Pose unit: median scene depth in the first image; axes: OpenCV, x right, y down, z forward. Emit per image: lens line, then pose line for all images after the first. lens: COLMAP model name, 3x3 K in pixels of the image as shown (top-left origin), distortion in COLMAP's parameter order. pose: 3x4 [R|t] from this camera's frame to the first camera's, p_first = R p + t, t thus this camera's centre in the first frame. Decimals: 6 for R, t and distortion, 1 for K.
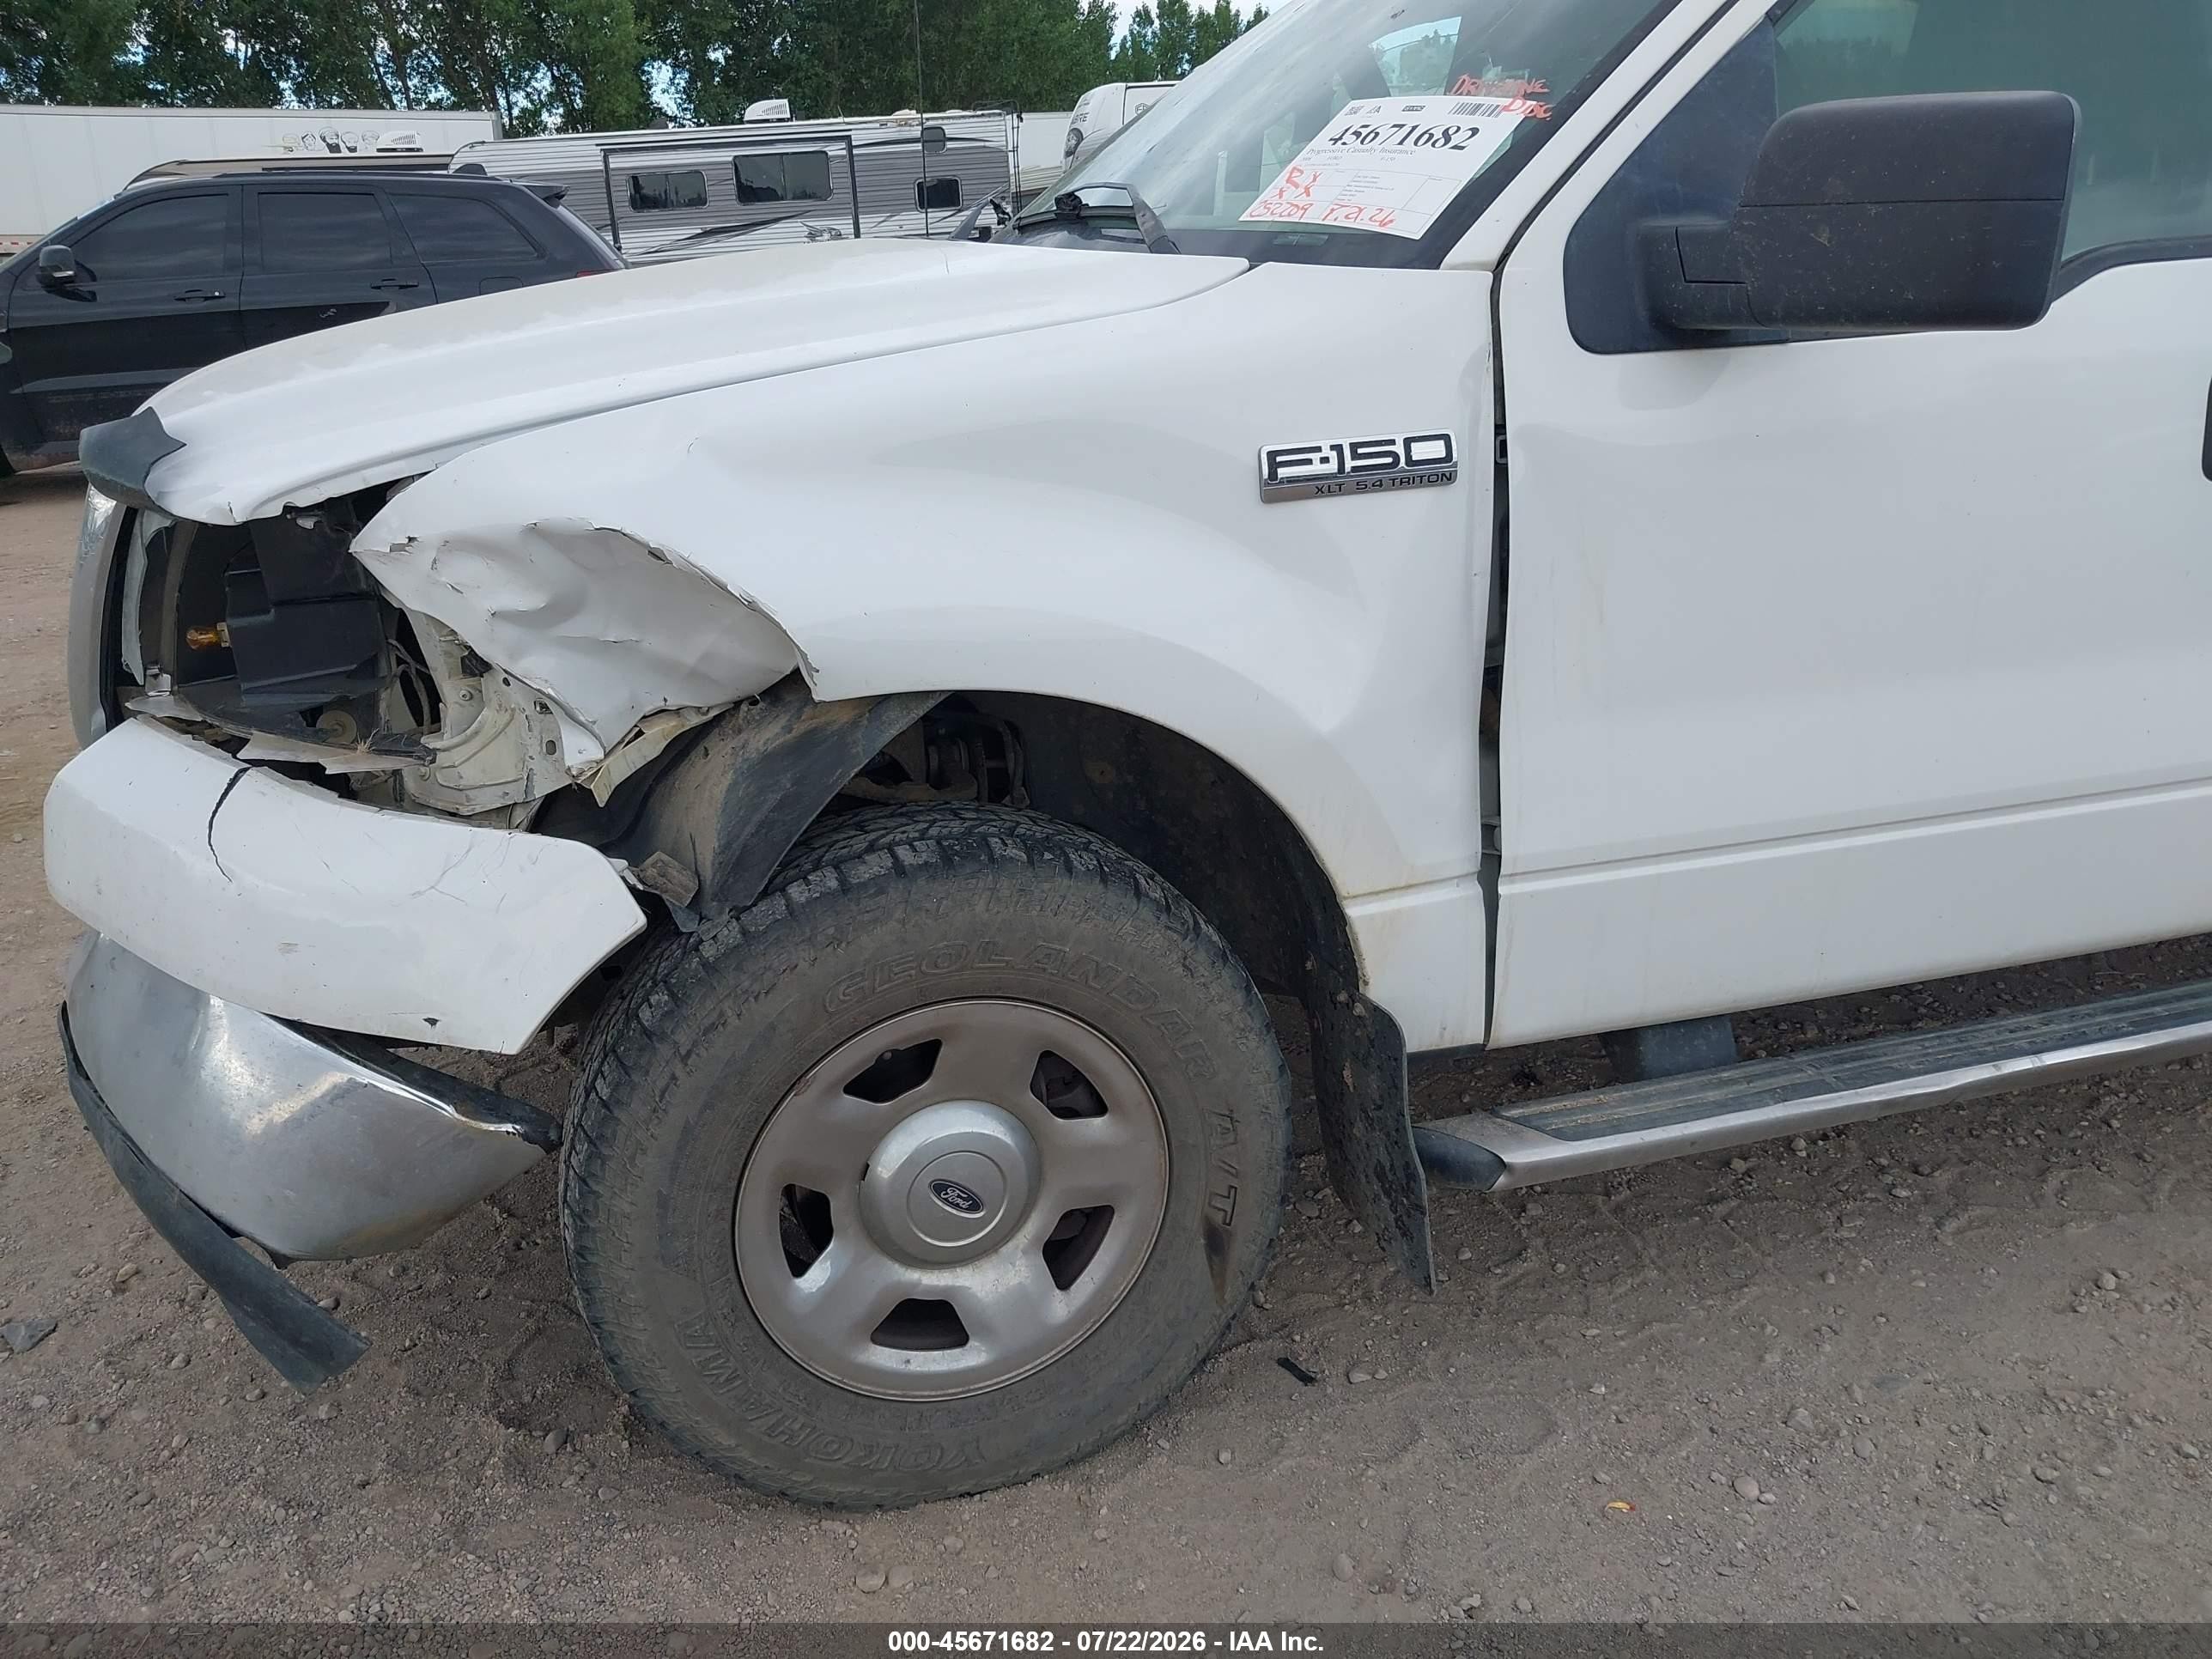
lens RADIAL K [[1742.9, 0, 1084.8], [0, 1742.9, 816.3], [0, 0, 1]] dist [-0.001940, -0.006511]
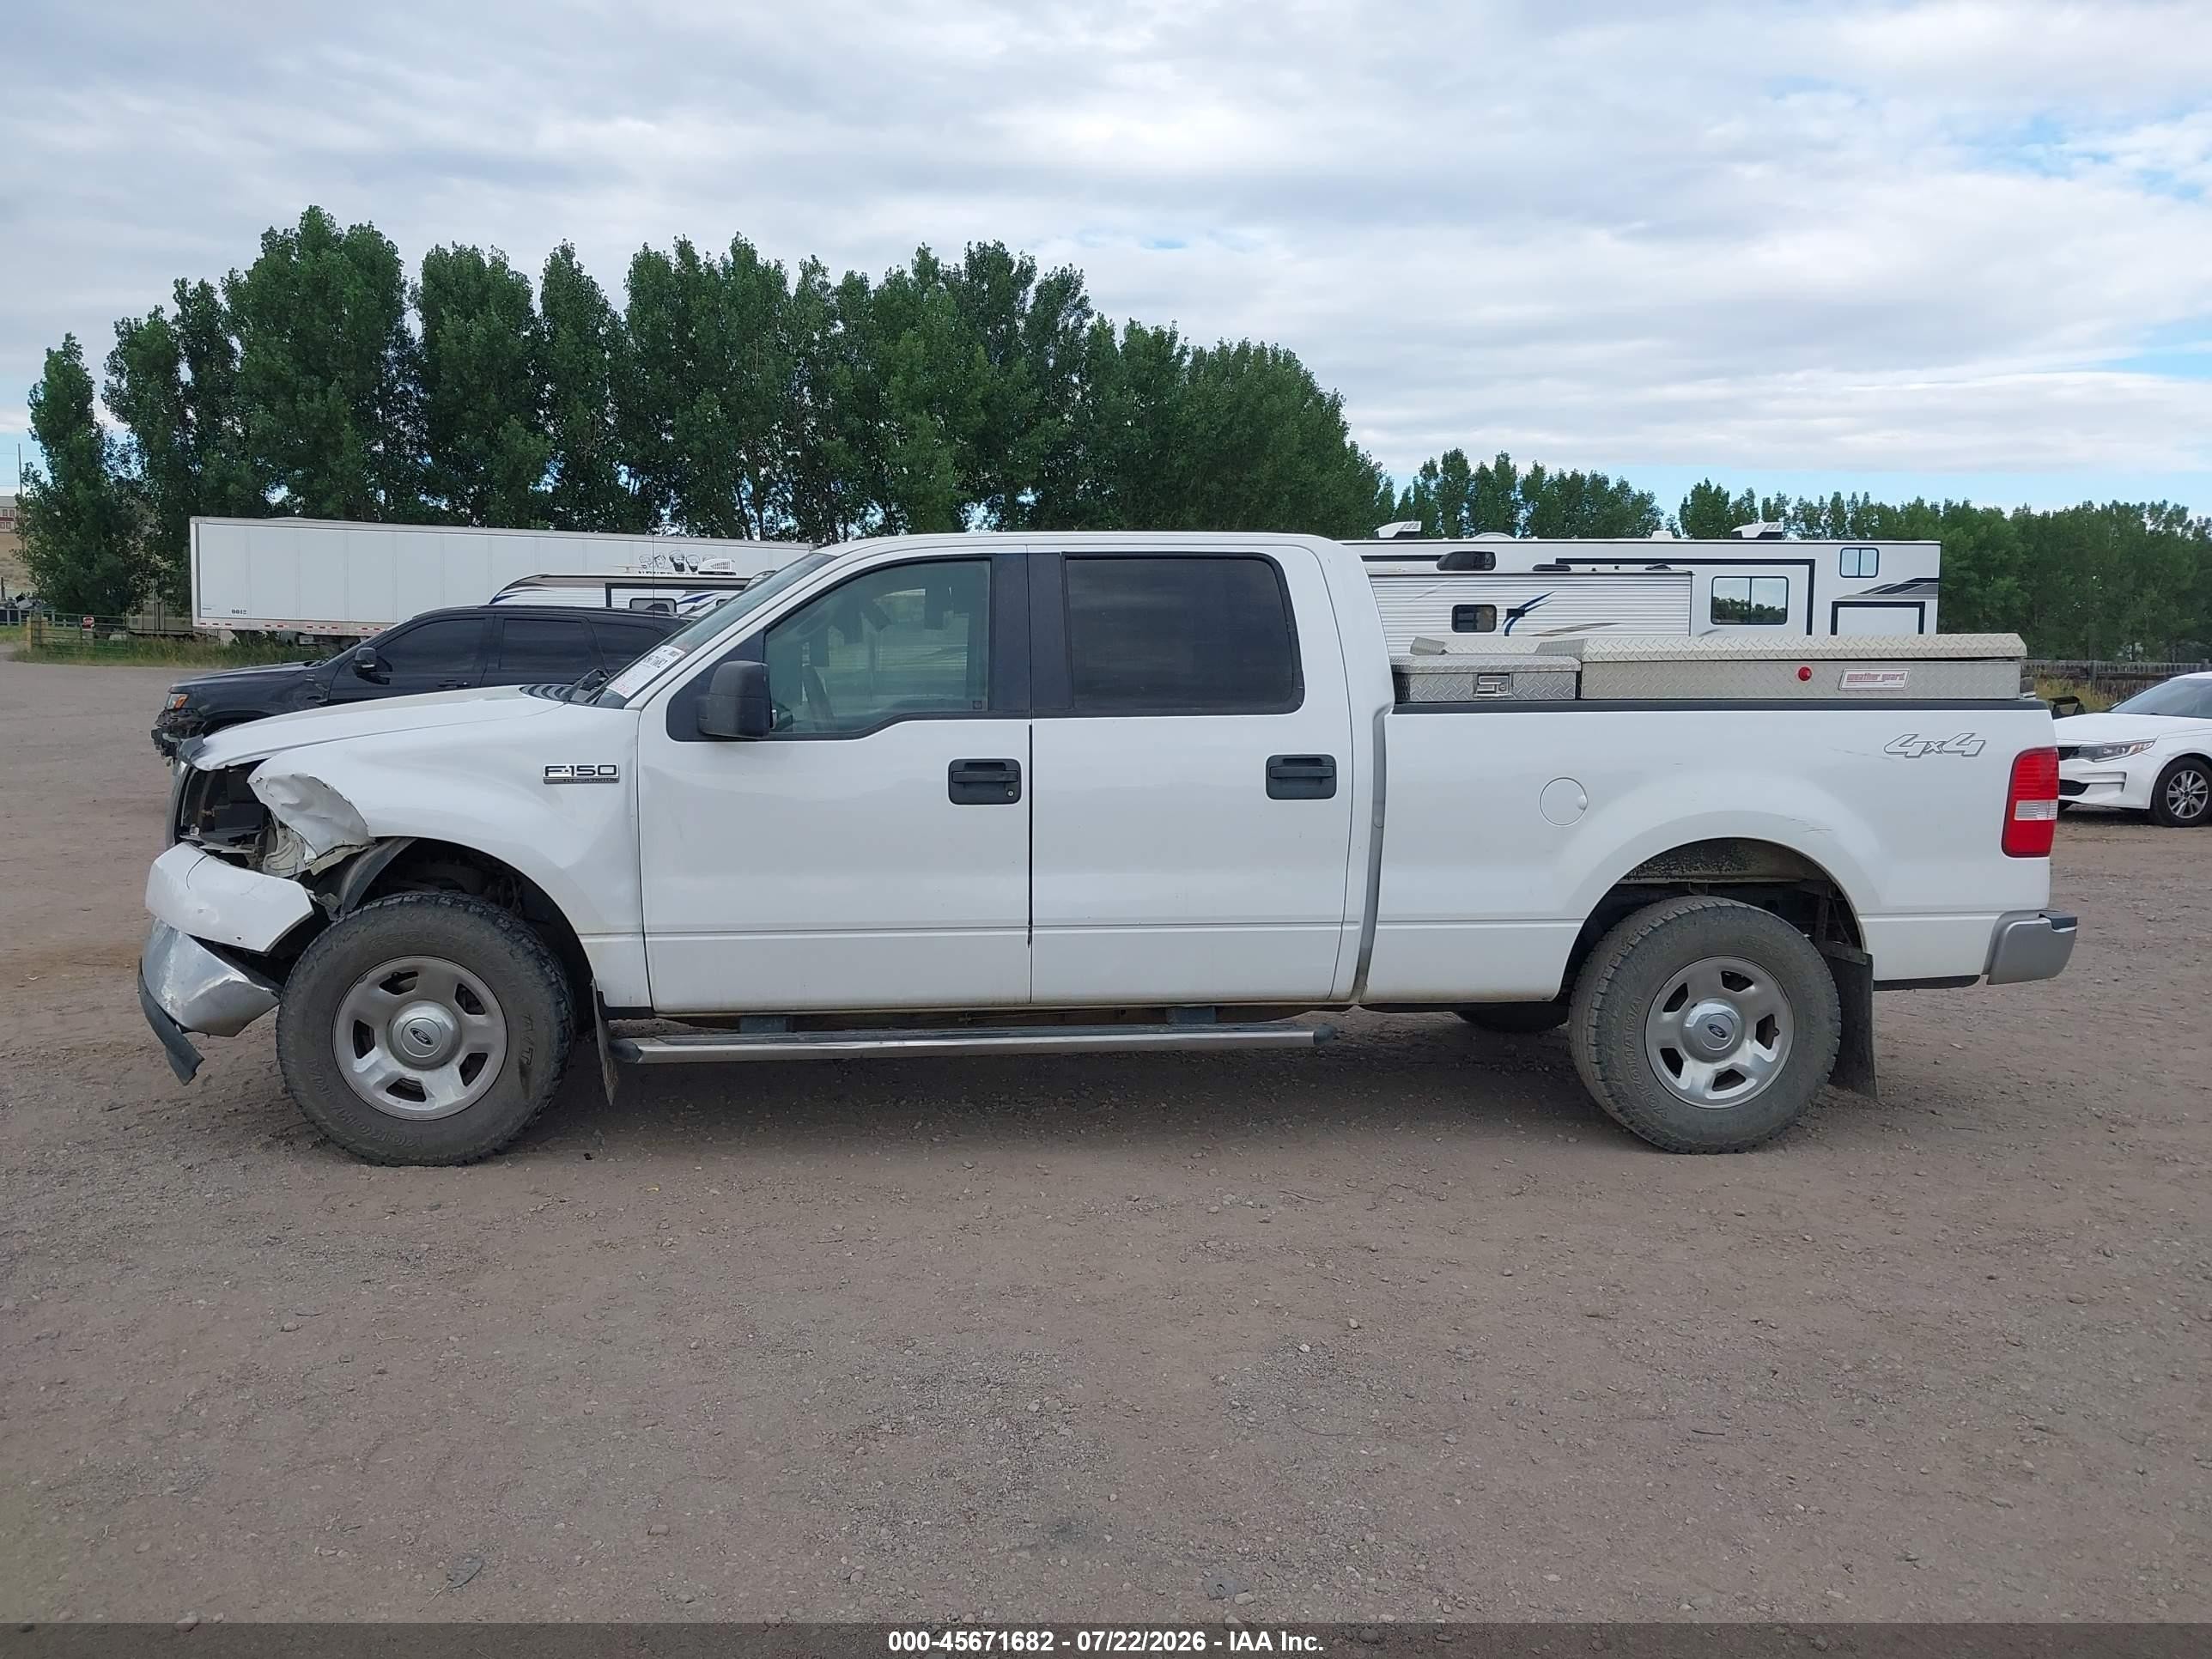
lens RADIAL K [[1742.9, 0, 1084.8], [0, 1742.9, 816.3], [0, 0, 1]] dist [-0.001940, -0.006511]
pose [[0.983501, 0.057796, -0.171421, 1.337521], [-0.095364, 0.970872, -0.219801, 0.376299], [0.153724, 0.232522, 0.960366, -1.448583]]
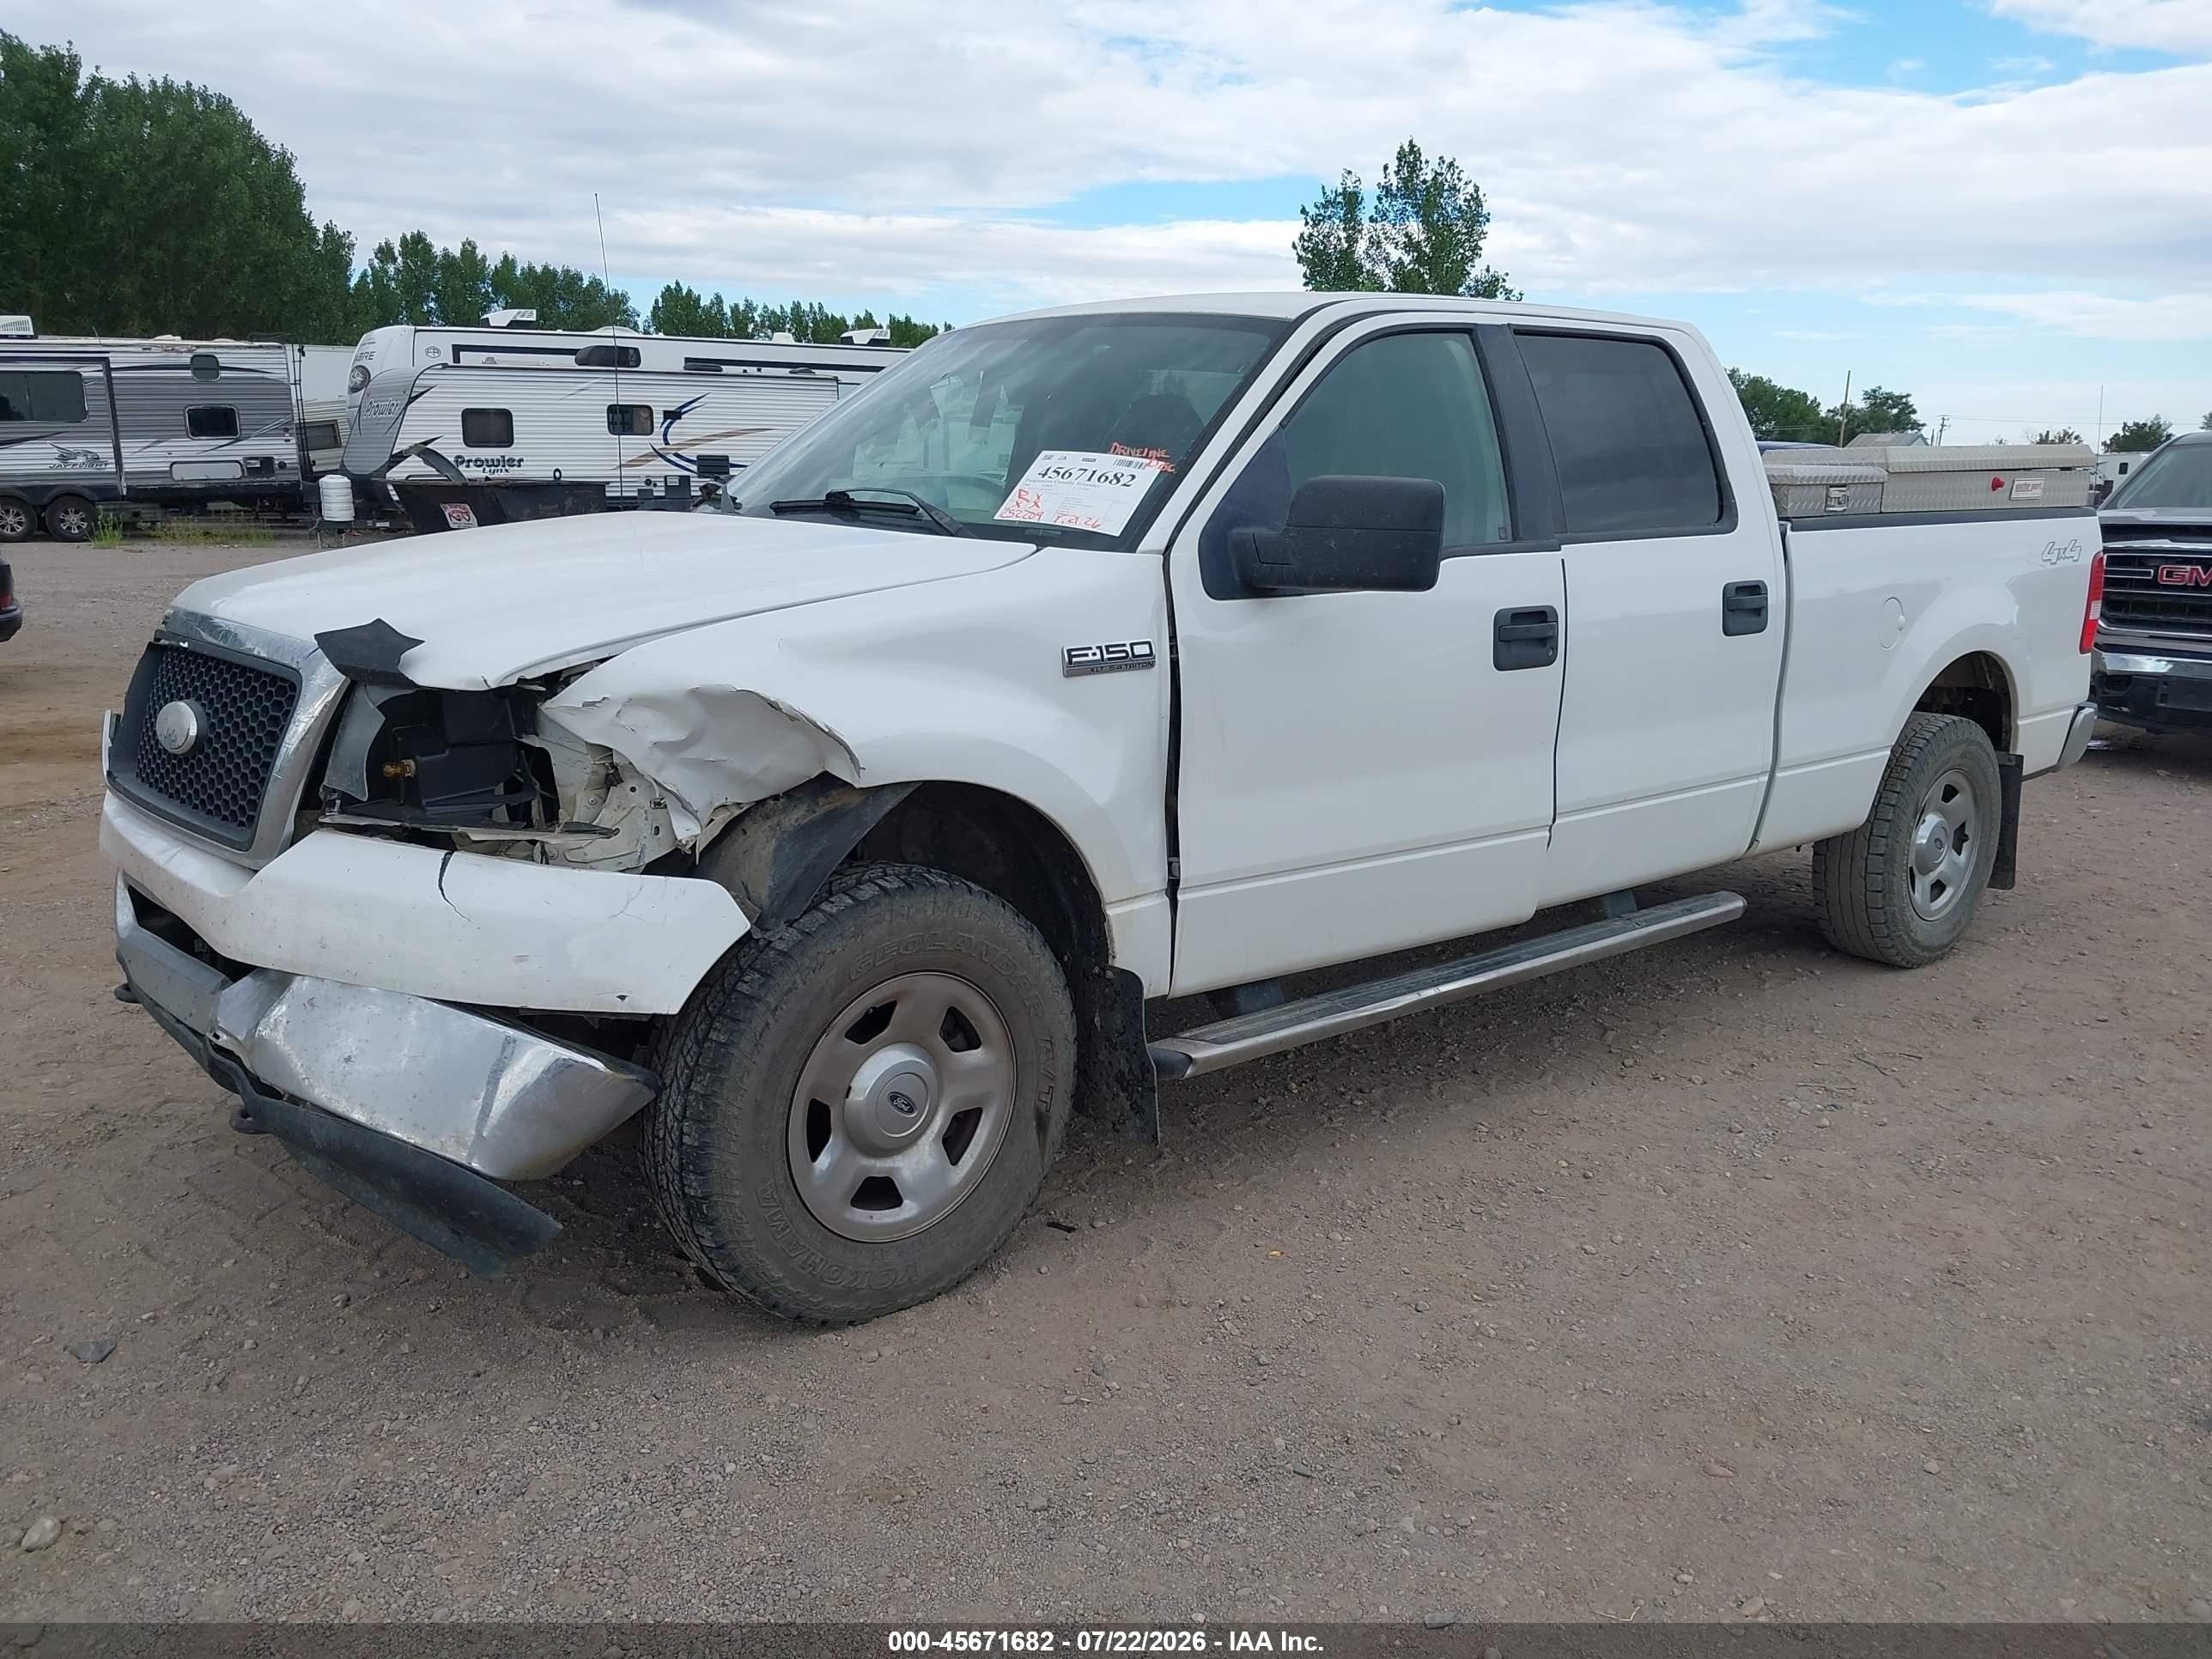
lens RADIAL K [[1713.5, 0, 1098.0], [0, 1713.5, 828.9], [0, 0, 1]] dist [0.069743, -0.100758]
pose [[0.914552, -0.039113, 0.402573, -0.534293], [0.088708, 0.990477, -0.105291, 0.149538], [-0.394621, 0.132005, 0.909312, -0.547835]]
